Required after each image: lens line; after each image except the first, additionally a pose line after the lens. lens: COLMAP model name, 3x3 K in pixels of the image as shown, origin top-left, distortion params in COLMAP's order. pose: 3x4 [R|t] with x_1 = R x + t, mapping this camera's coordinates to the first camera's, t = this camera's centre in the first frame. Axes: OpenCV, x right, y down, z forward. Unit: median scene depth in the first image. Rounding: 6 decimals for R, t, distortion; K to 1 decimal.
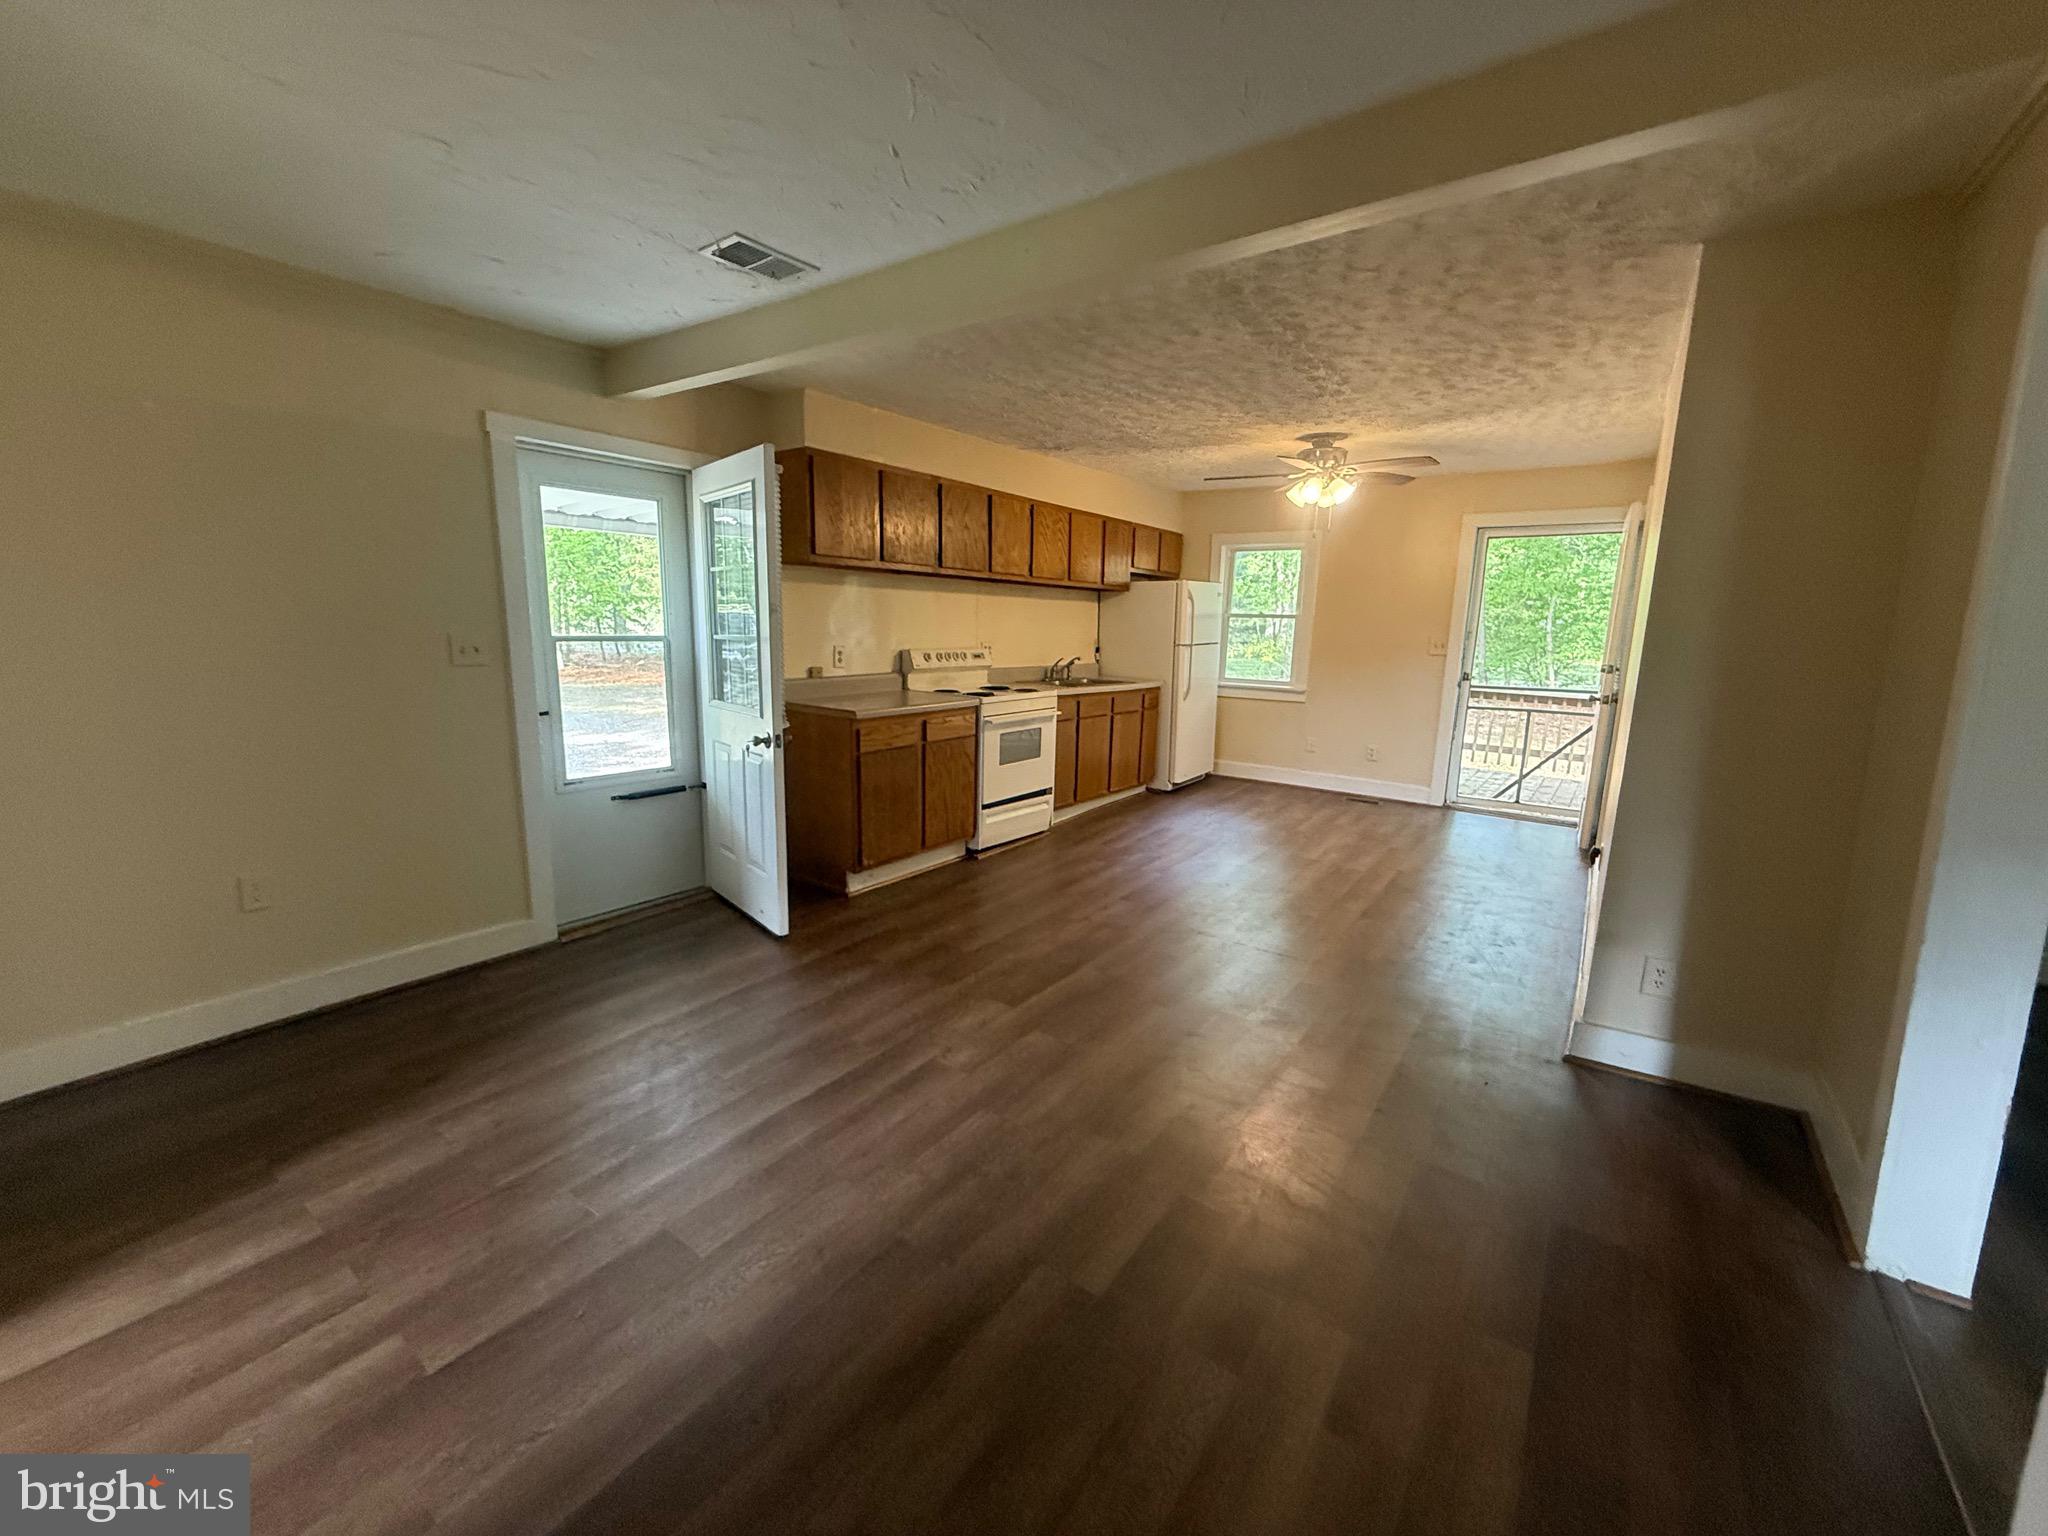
lens RADIAL K [[821.6, 0, 1024.3], [0, 821.6, 773.5], [0, 0, 1]] dist [0.000836, 0.000372]
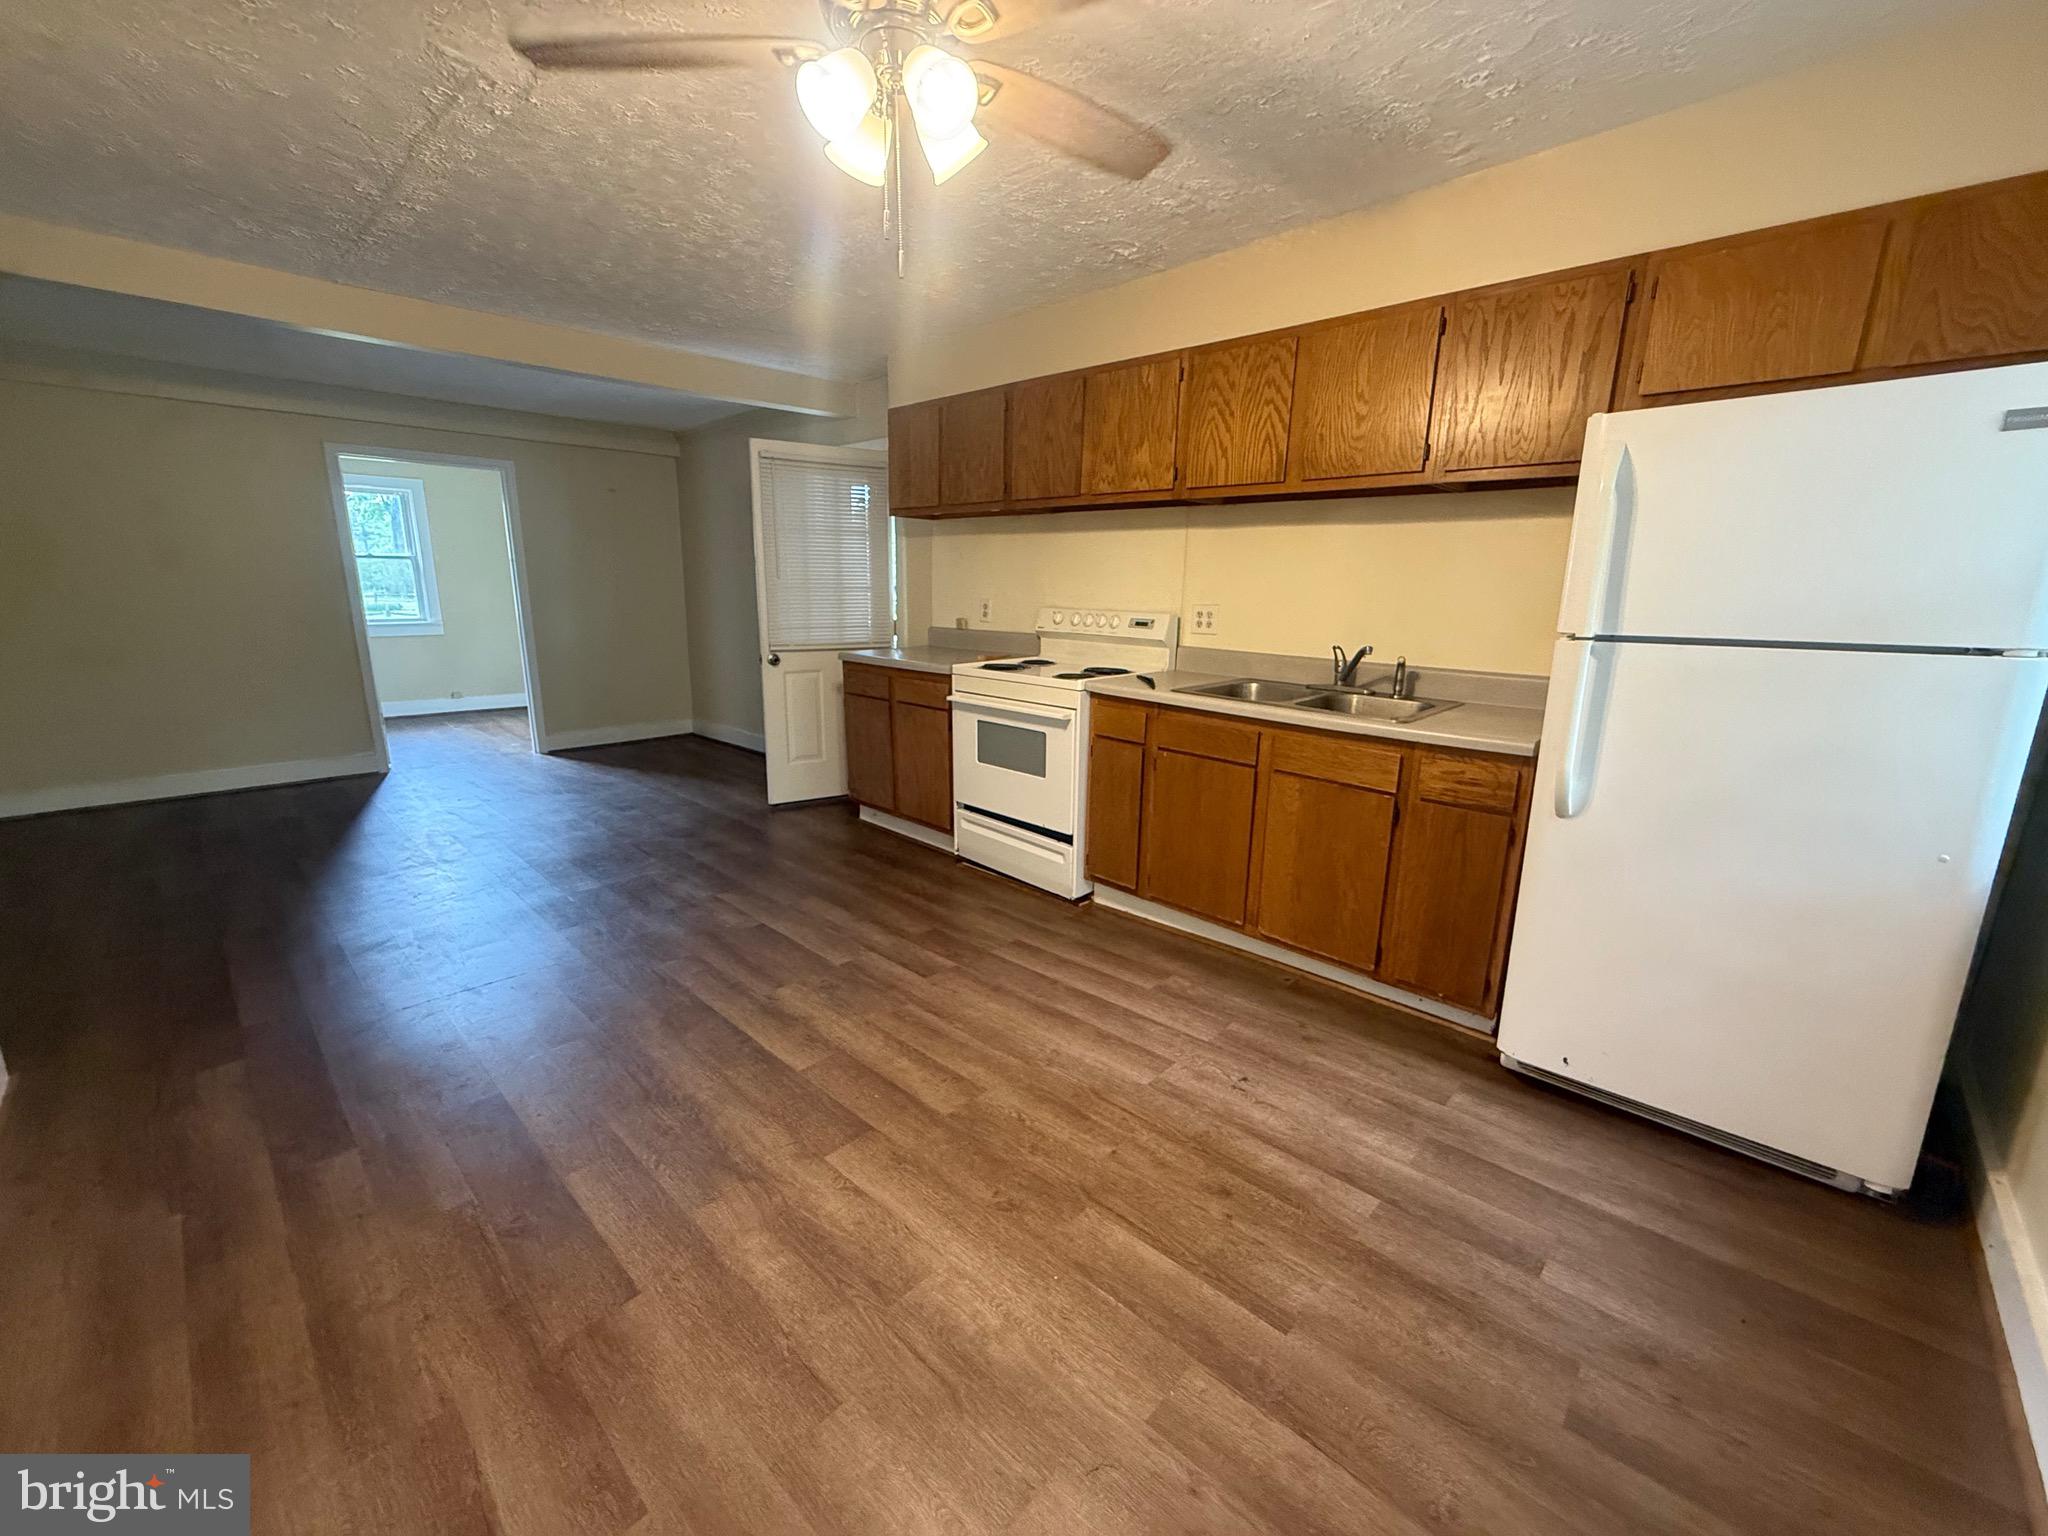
lens RADIAL K [[821.6, 0, 1024.3], [0, 821.6, 773.5], [0, 0, 1]] dist [0.000836, 0.000372]
pose [[-0.143086, 0.210745, -0.967012, 0.646417], [-0.190789, 0.952866, 0.235892, -0.172234], [0.971147, 0.218248, -0.096134, 1.035080]]
